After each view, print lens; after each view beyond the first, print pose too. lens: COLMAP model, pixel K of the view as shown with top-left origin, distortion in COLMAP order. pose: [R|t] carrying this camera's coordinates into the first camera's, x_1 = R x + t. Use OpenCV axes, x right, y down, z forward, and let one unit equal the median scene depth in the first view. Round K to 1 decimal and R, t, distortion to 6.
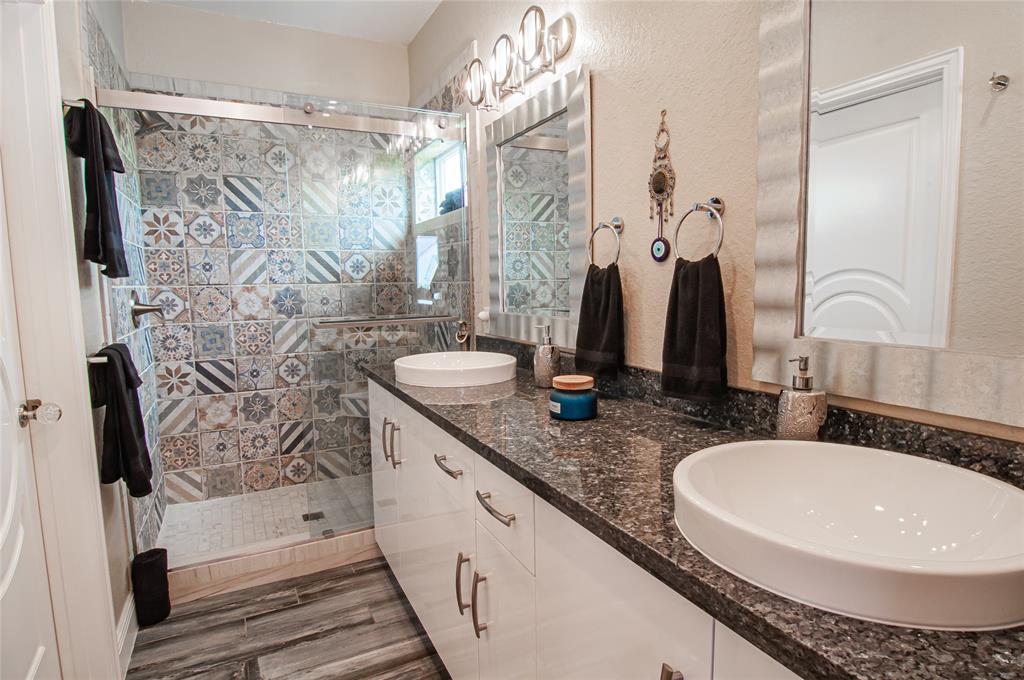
lens RADIAL K [[551.4, 0, 514.4], [0, 551.4, 340.1], [0, 0, 1]] dist [-0.024105, -0.002169]
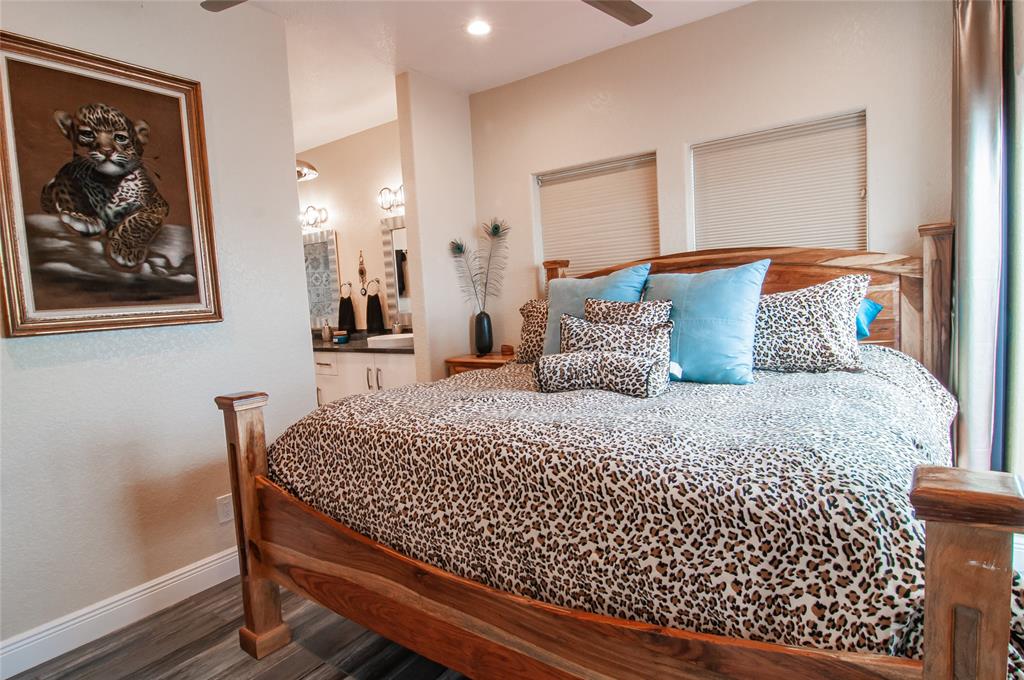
lens RADIAL K [[551.4, 0, 513.5], [0, 551.4, 339.0], [0, 0, 1]] dist [-0.024105, -0.002169]
pose [[0.892155, -0.078541, 0.444848, -0.393466], [0.098977, 0.994827, -0.022857, 0.260799], [-0.440752, 0.064422, 0.895314, -2.177633]]
